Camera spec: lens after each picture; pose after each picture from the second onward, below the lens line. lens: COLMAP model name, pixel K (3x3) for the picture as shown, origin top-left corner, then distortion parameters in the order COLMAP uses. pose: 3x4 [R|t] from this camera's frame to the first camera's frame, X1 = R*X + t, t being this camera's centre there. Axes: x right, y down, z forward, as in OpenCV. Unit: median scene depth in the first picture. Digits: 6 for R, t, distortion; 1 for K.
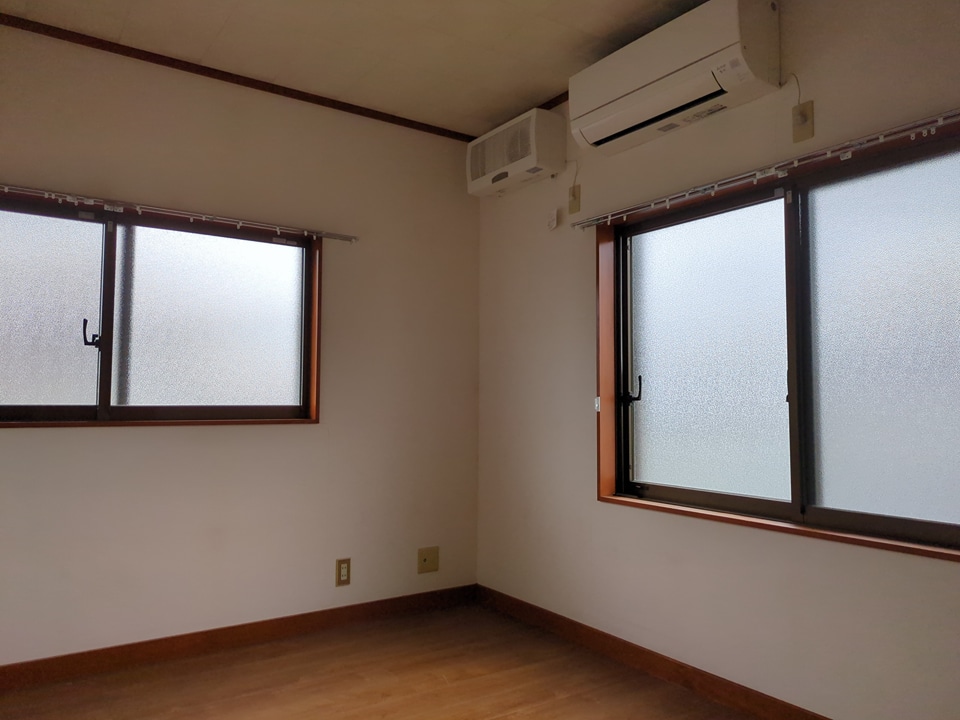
lens RADIAL K [[722.3, 0, 480.0], [0, 722.3, 360.0], [0, 0, 1]] dist [0.050868, -0.001823]
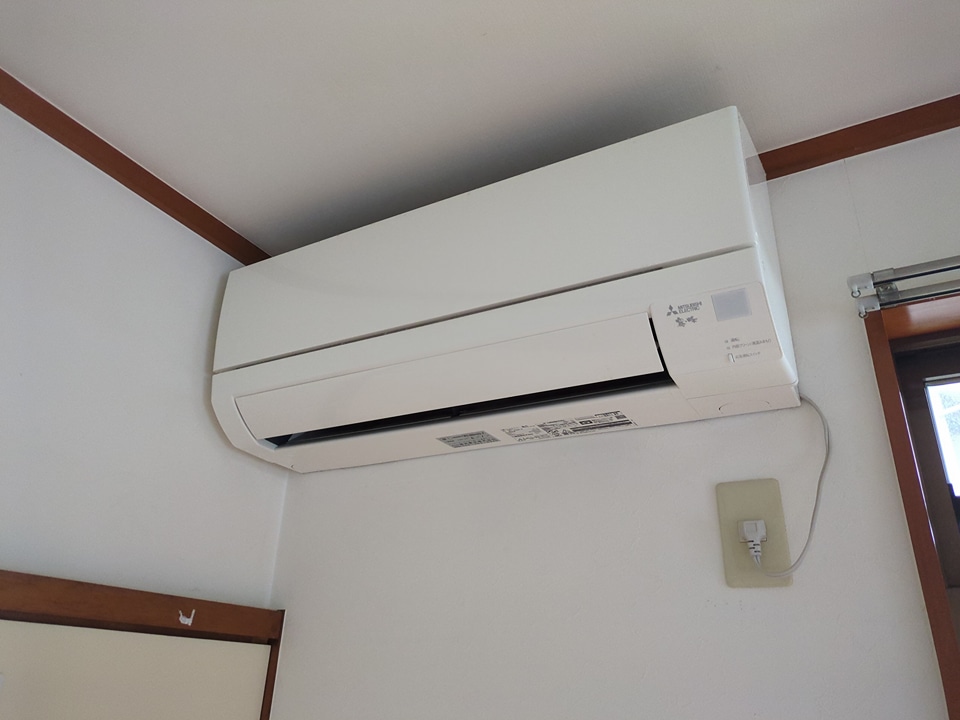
lens RADIAL K [[722.3, 0, 480.0], [0, 722.3, 360.0], [0, 0, 1]] dist [0.050868, -0.001823]
pose [[0.901379, 0.249296, 0.354073, 0.116825], [-0.091523, 0.908867, -0.406921, -0.205026], [-0.423249, 0.334385, 0.842050, 0.670245]]
